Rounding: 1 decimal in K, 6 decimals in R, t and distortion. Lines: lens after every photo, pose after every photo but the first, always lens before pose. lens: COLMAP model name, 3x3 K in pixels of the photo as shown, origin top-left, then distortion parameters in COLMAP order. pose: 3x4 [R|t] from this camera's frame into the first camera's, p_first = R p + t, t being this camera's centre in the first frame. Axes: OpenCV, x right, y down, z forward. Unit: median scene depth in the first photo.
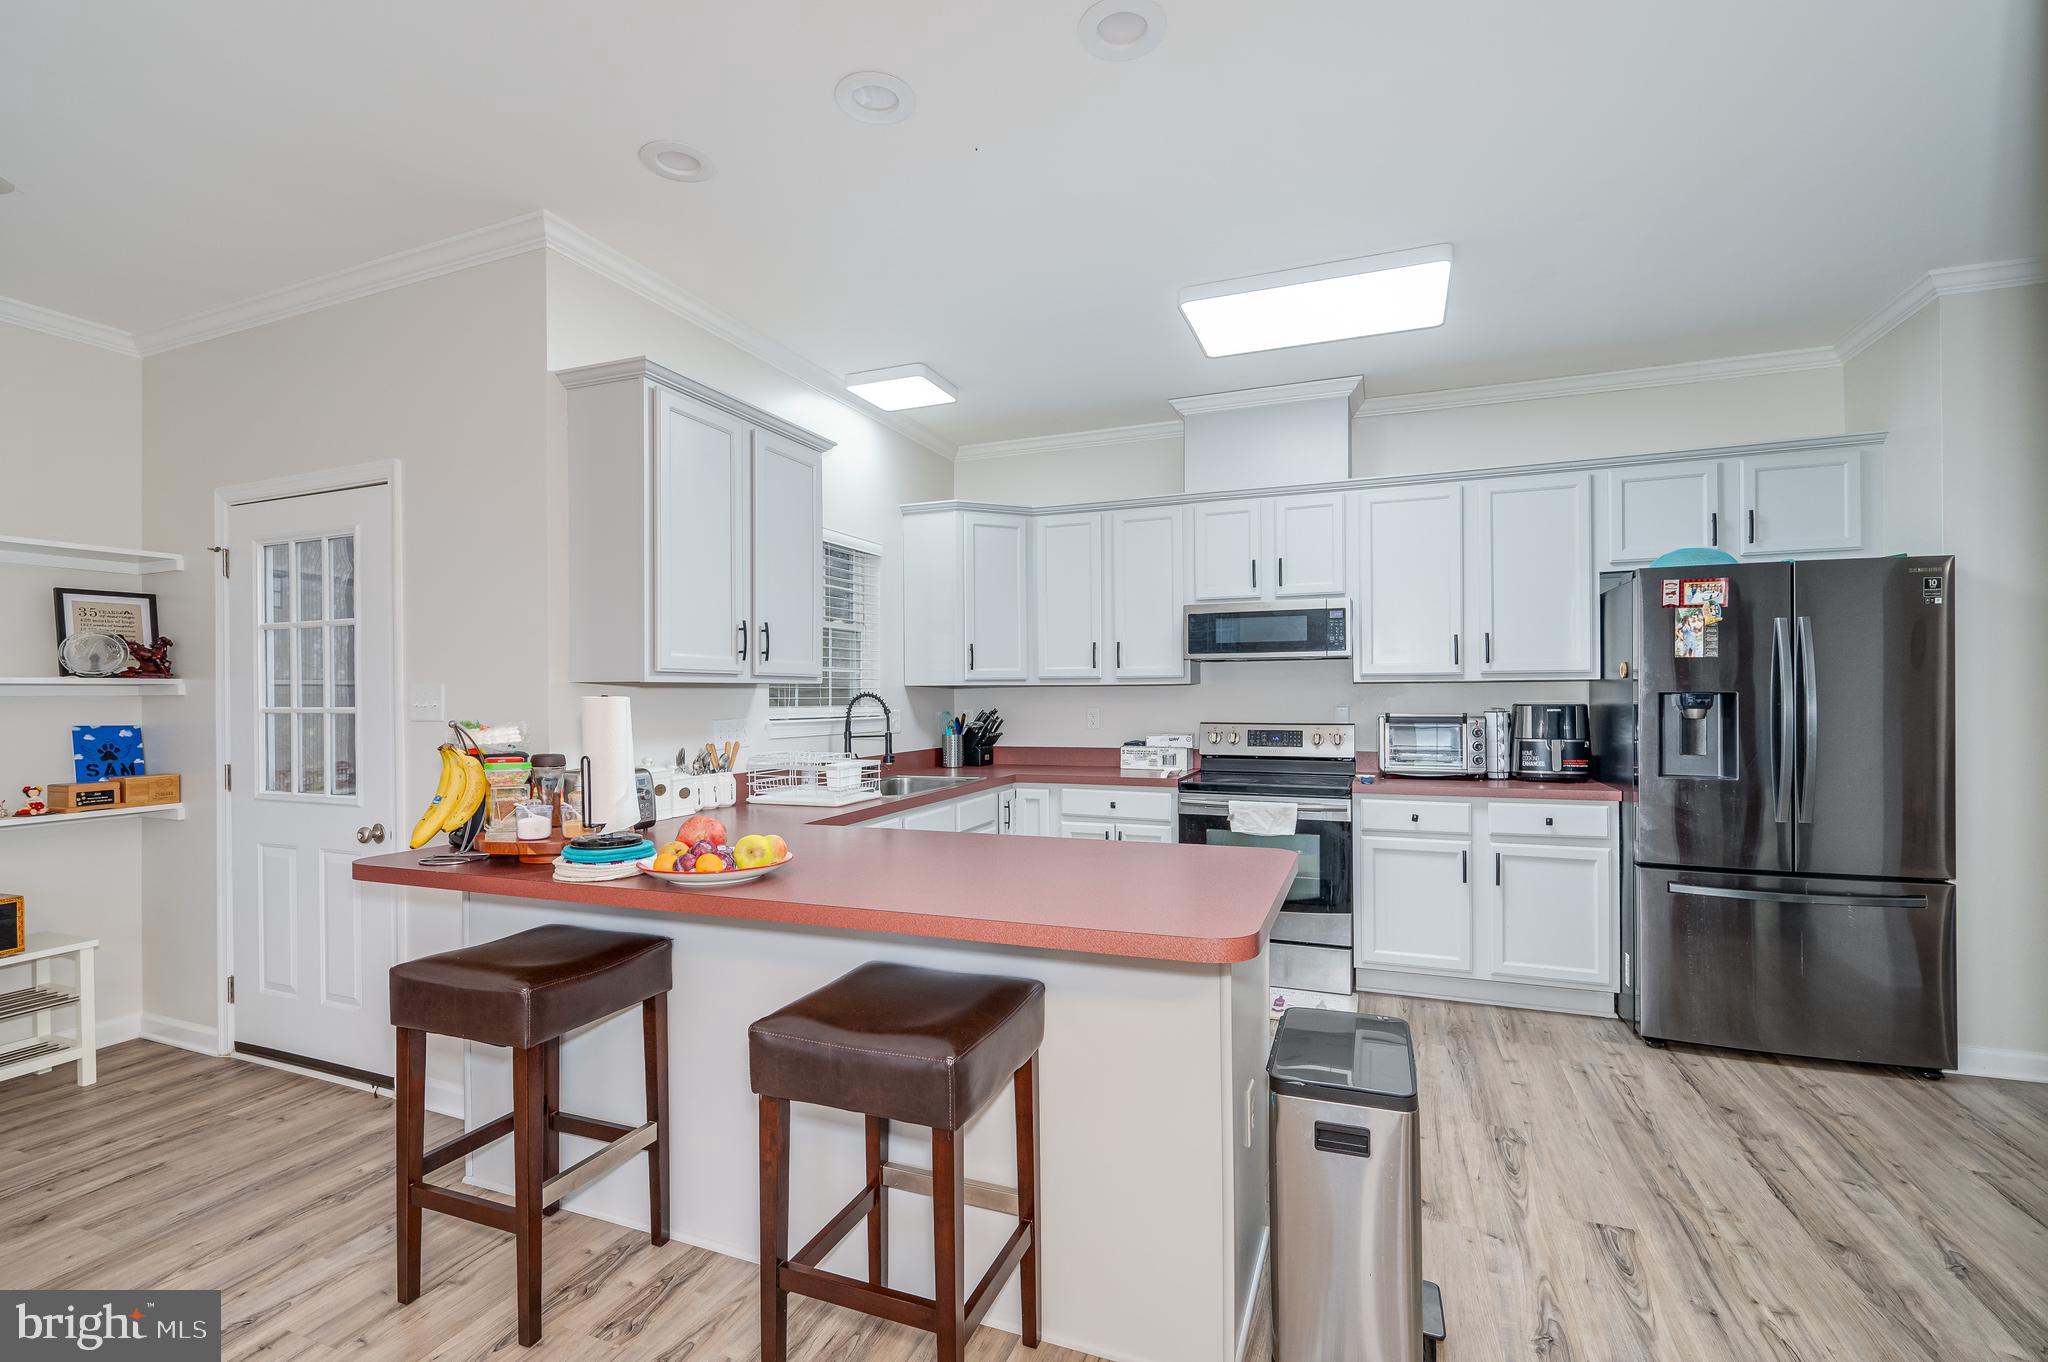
lens RADIAL K [[913.2, 0, 1021.9], [0, 913.2, 693.8], [0, 0, 1]] dist [-0.000132, 0.000028]
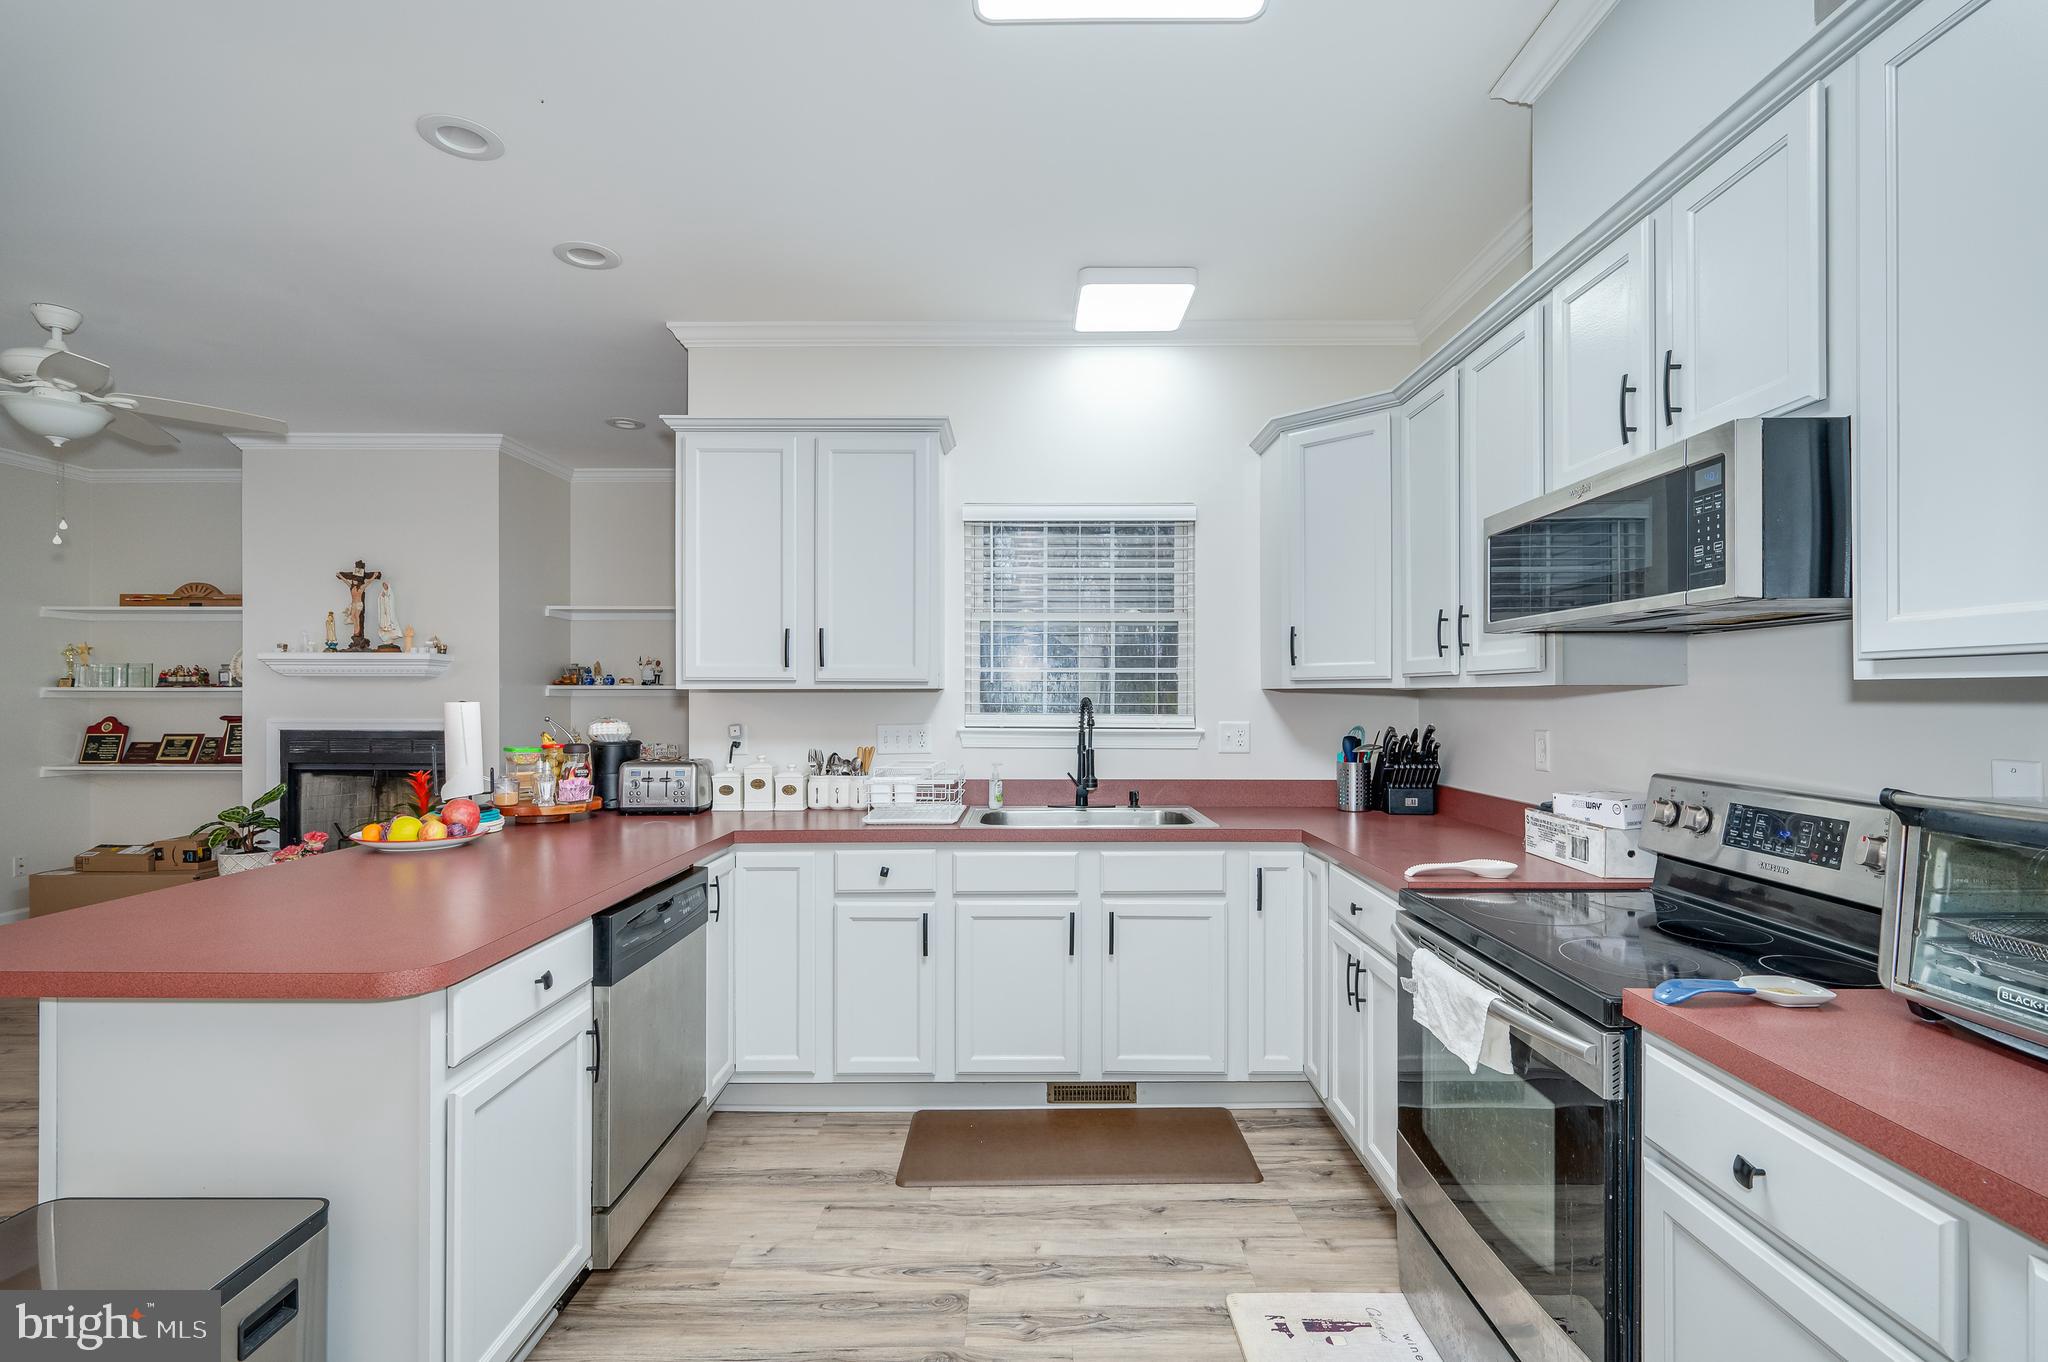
lens RADIAL K [[893.3, 0, 1109.8], [0, 893.3, 691.2], [0, 0, 1]] dist [-0.013743, -0.001308]
pose [[0.402937, 0.003481, -0.915221, 0.720724], [-0.004038, 0.999990, 0.002025, -0.012073], [0.915219, 0.002880, 0.402947, 0.876868]]
